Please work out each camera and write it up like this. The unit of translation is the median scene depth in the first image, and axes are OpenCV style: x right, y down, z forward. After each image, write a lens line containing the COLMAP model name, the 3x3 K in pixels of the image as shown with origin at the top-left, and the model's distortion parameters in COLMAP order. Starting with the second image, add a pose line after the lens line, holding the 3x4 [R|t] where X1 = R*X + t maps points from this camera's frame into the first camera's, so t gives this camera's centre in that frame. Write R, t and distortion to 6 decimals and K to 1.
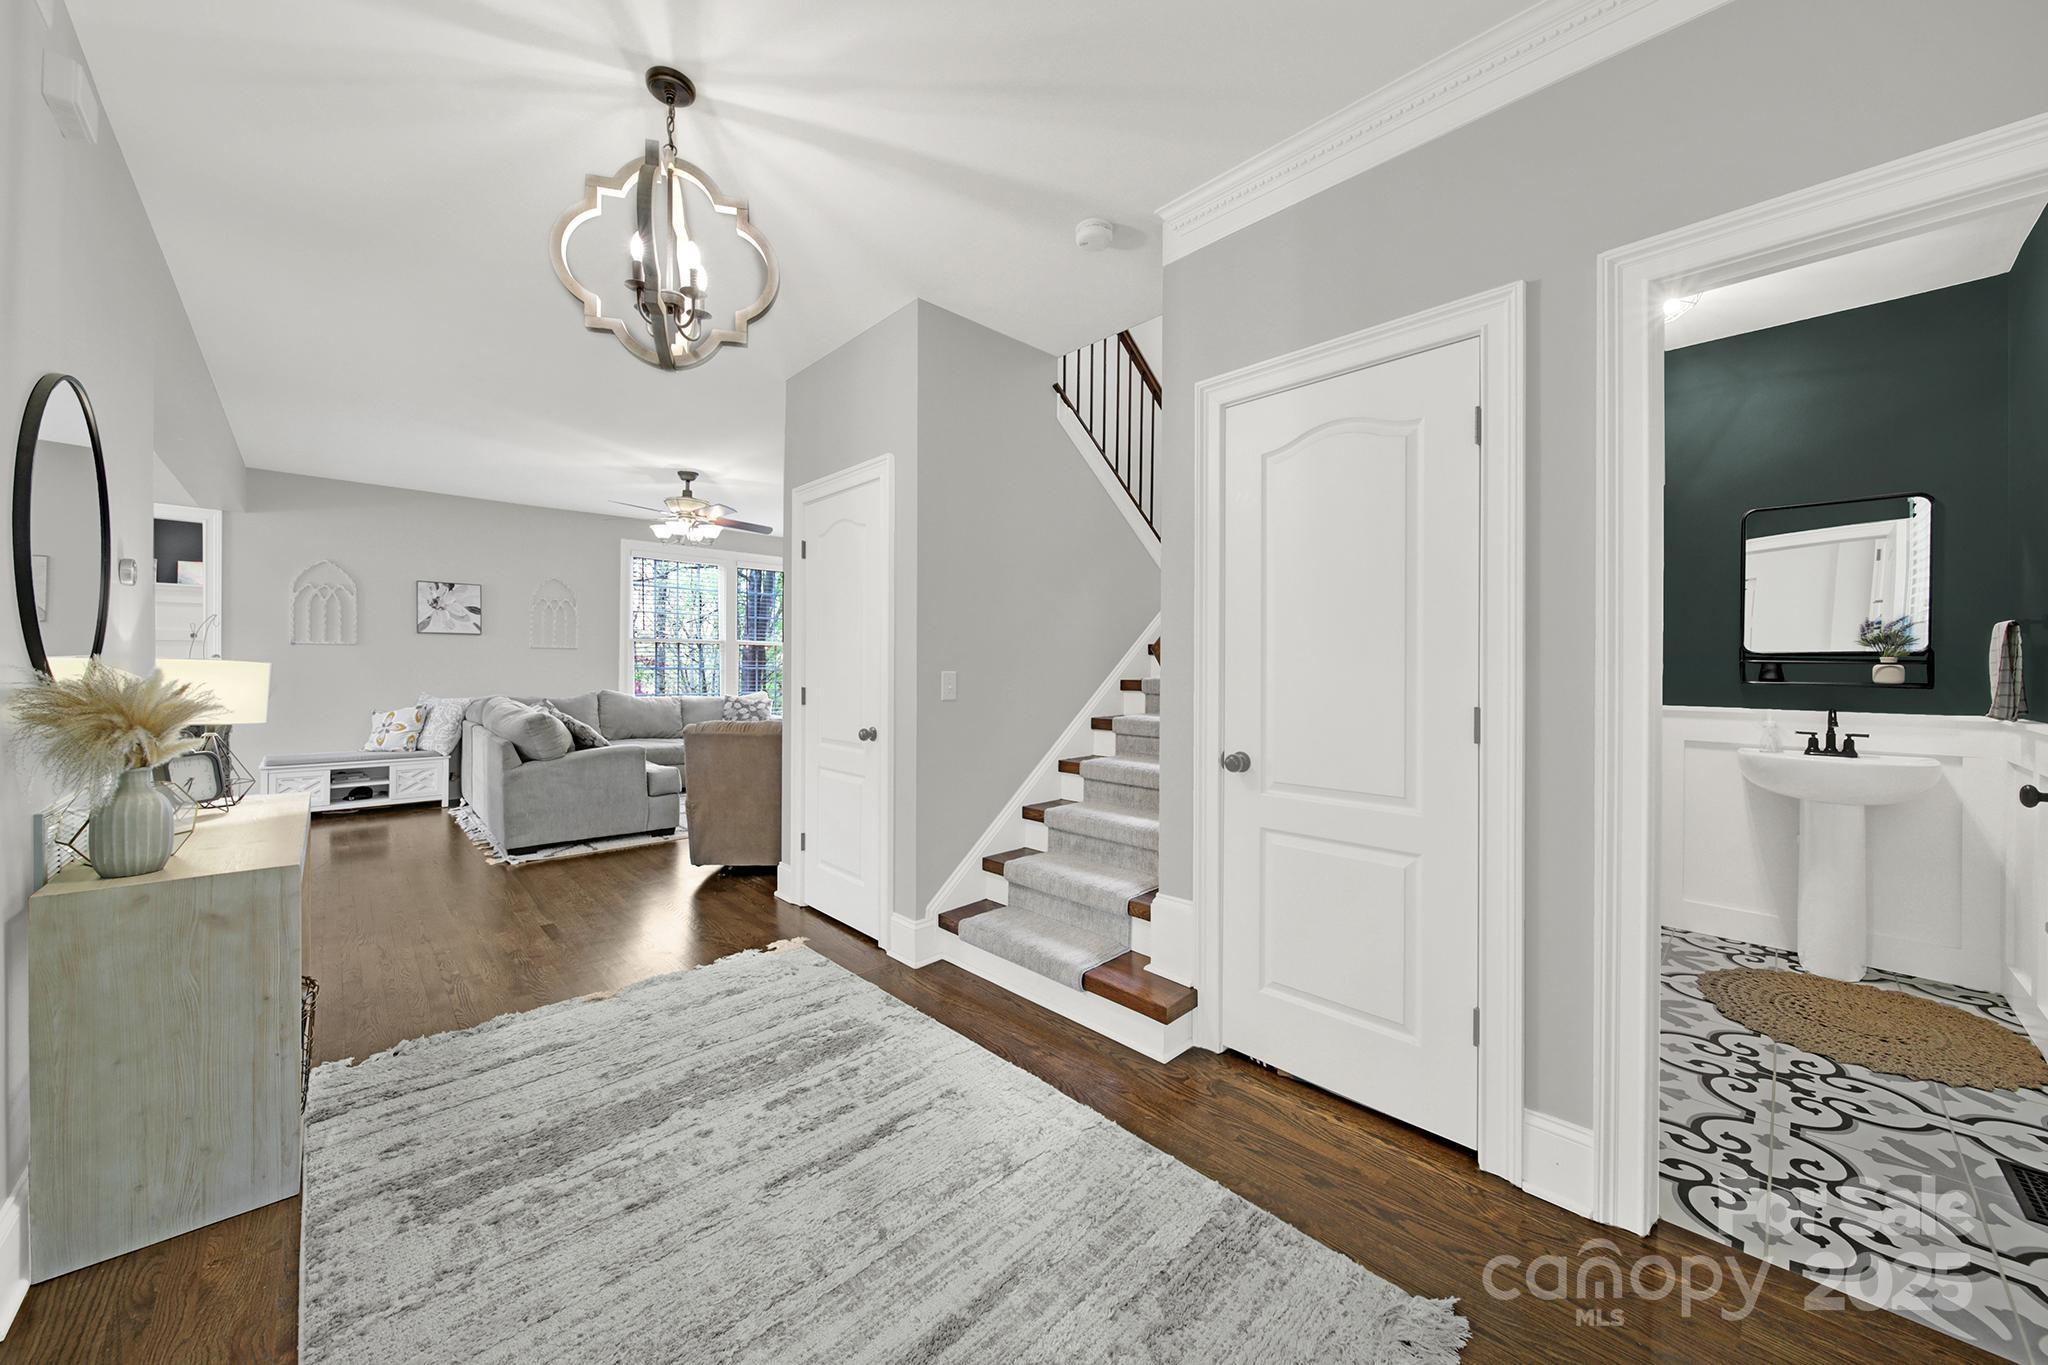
lens RADIAL K [[733.7, 0, 1023.2], [0, 733.7, 671.7], [0, 0, 1]] dist [-0.005749, -0.000424]
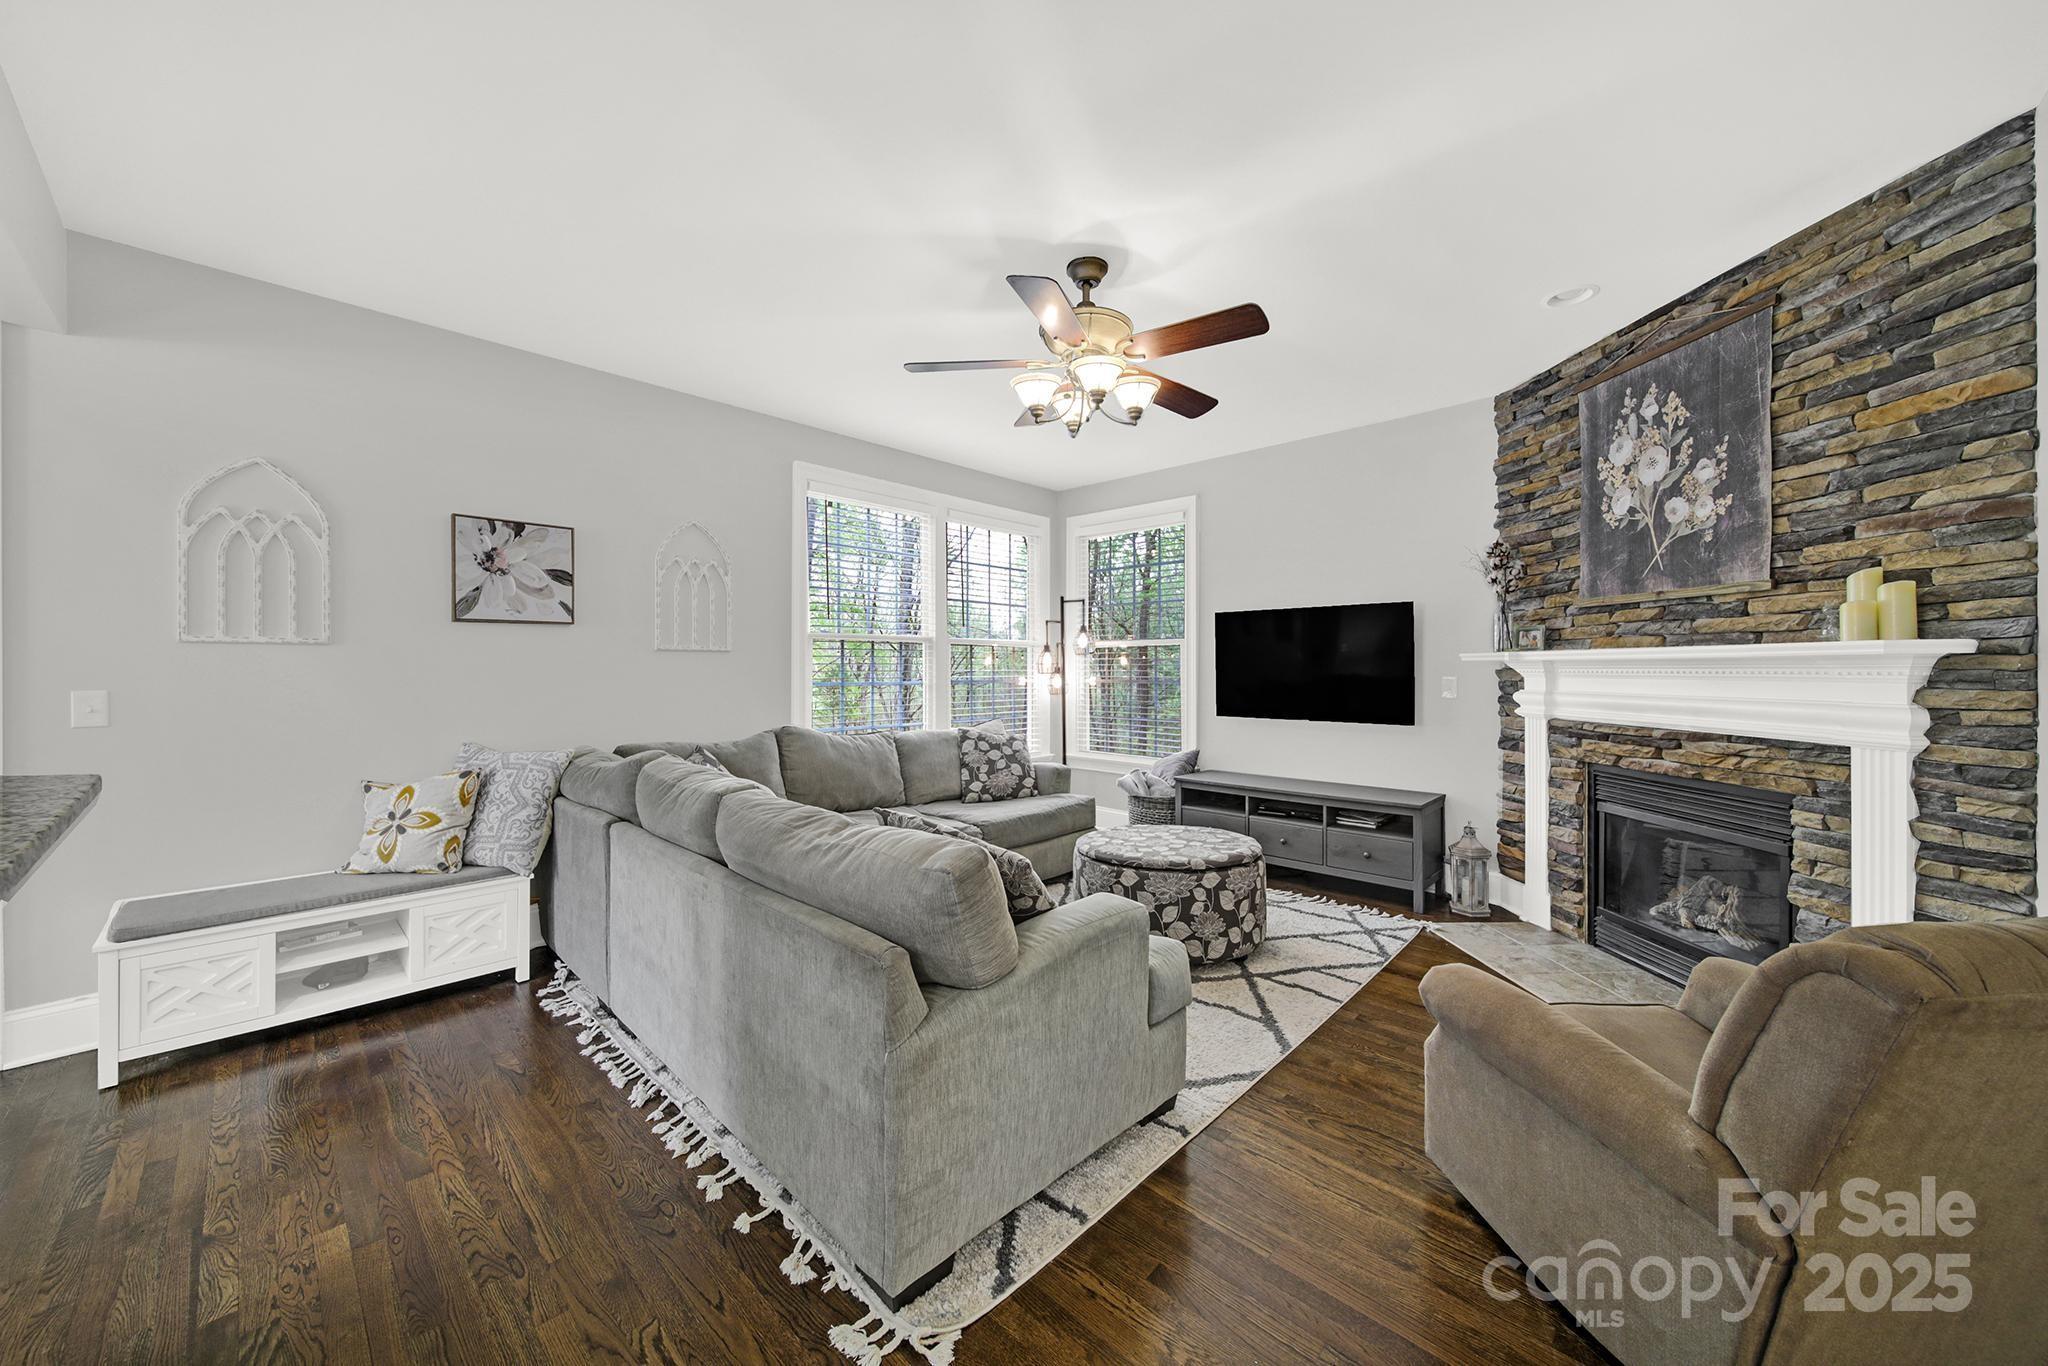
lens RADIAL K [[733.7, 0, 1023.2], [0, 733.7, 672.2], [0, 0, 1]] dist [-0.005749, -0.000424]
pose [[0.998773, -0.007703, 0.048915, -0.486065], [0.008104, 0.999935, -0.008009, -0.010803], [-0.048851, 0.008396, 0.998771, 0.505216]]
